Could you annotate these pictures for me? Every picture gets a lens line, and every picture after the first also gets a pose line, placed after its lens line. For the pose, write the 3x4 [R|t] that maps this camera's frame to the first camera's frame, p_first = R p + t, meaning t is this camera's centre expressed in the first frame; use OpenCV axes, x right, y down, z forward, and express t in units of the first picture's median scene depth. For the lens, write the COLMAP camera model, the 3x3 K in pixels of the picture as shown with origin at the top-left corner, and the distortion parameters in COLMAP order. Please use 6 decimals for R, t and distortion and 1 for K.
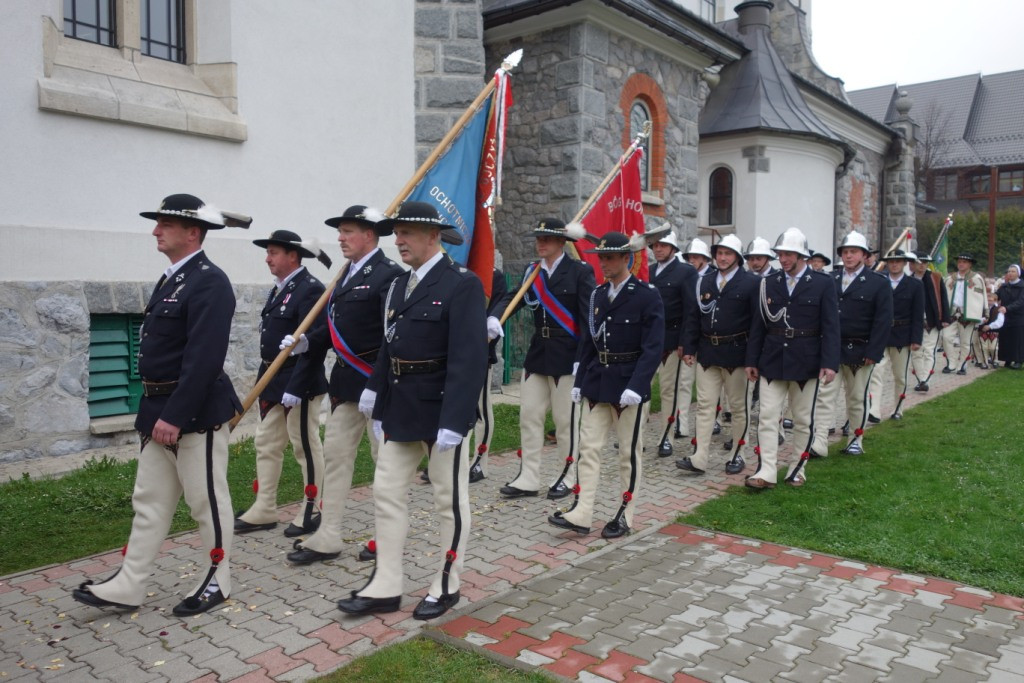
lens RADIAL K [[815.9, 0, 507.3], [0, 815.9, 343.7], [0, 0, 1]] dist [0.008456, 0.007812]
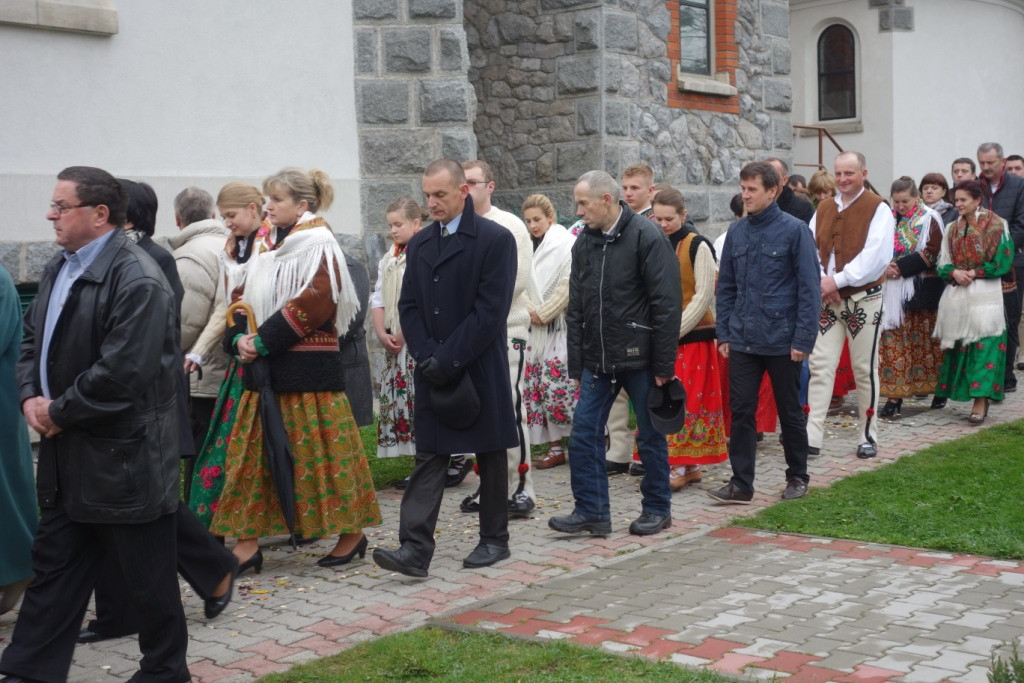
lens RADIAL K [[1483.0, 0, 516.3], [0, 1483.0, 344.9], [0, 0, 1]] dist [0.042813, -0.051796]
pose [[0.999263, -0.034806, 0.016176, -0.010732], [0.034691, 0.999371, 0.007343, 0.019268], [-0.016421, -0.006776, 0.999842, -0.284848]]
